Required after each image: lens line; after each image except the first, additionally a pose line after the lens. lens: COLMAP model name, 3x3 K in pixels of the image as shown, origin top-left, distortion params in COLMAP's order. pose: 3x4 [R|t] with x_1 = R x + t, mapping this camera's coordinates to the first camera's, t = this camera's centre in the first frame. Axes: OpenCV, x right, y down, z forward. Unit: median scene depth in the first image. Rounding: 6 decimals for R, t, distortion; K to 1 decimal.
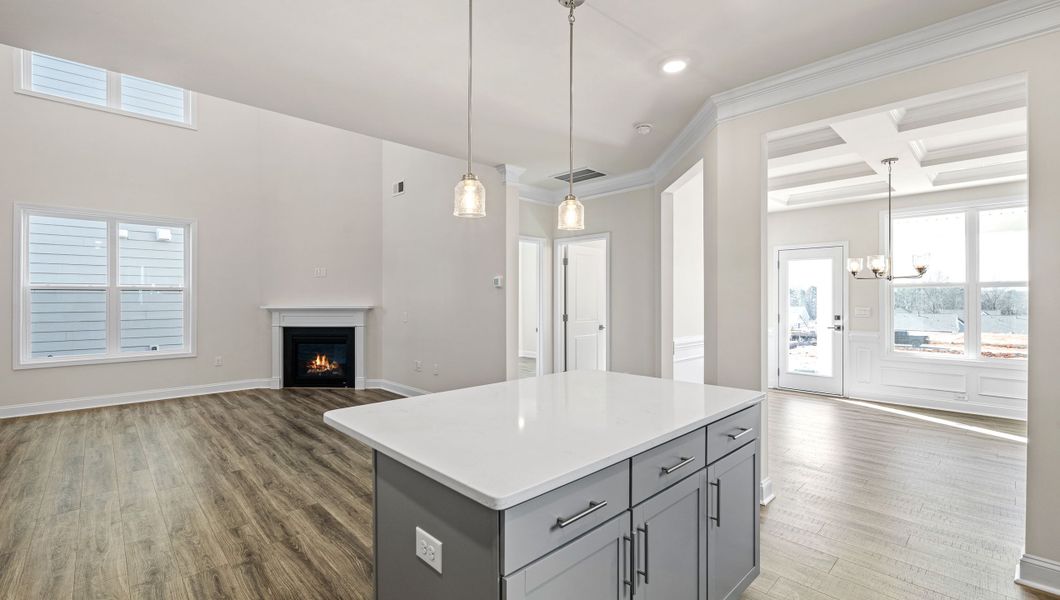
lens RADIAL K [[461.0, 0, 524.6], [0, 461.0, 303.5], [0, 0, 1]] dist [-0.004279, 0.000664]
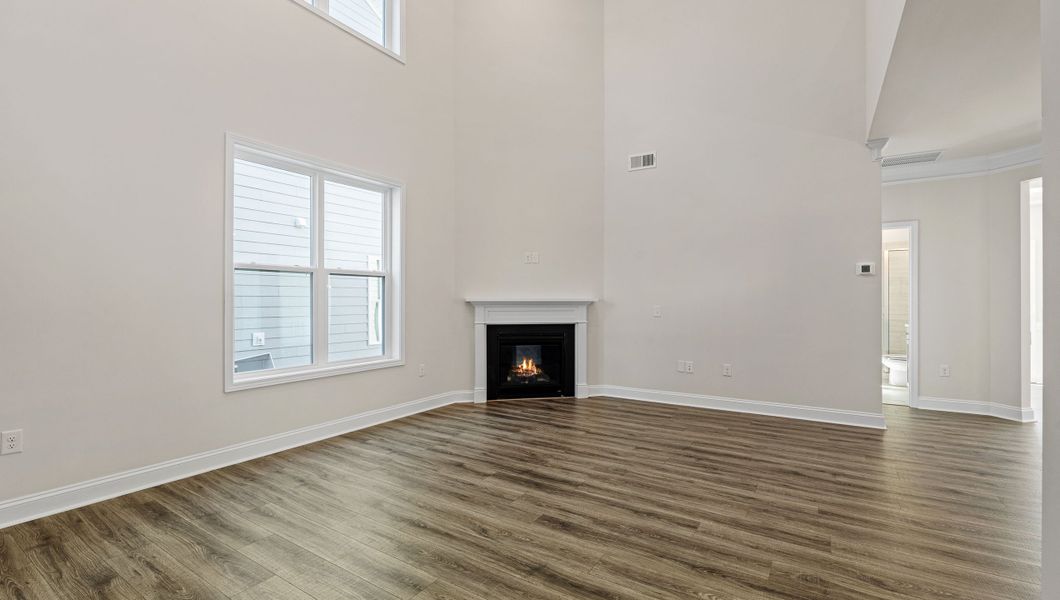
lens RADIAL K [[461.0, 0, 524.7], [0, 461.0, 300.0], [0, 0, 1]] dist [-0.004279, 0.000664]
pose [[0.969257, 0.001683, 0.246044, -0.707255], [0.001359, 0.999925, -0.012192, 0.019090], [-0.246046, 0.012151, 0.969182, 0.223296]]
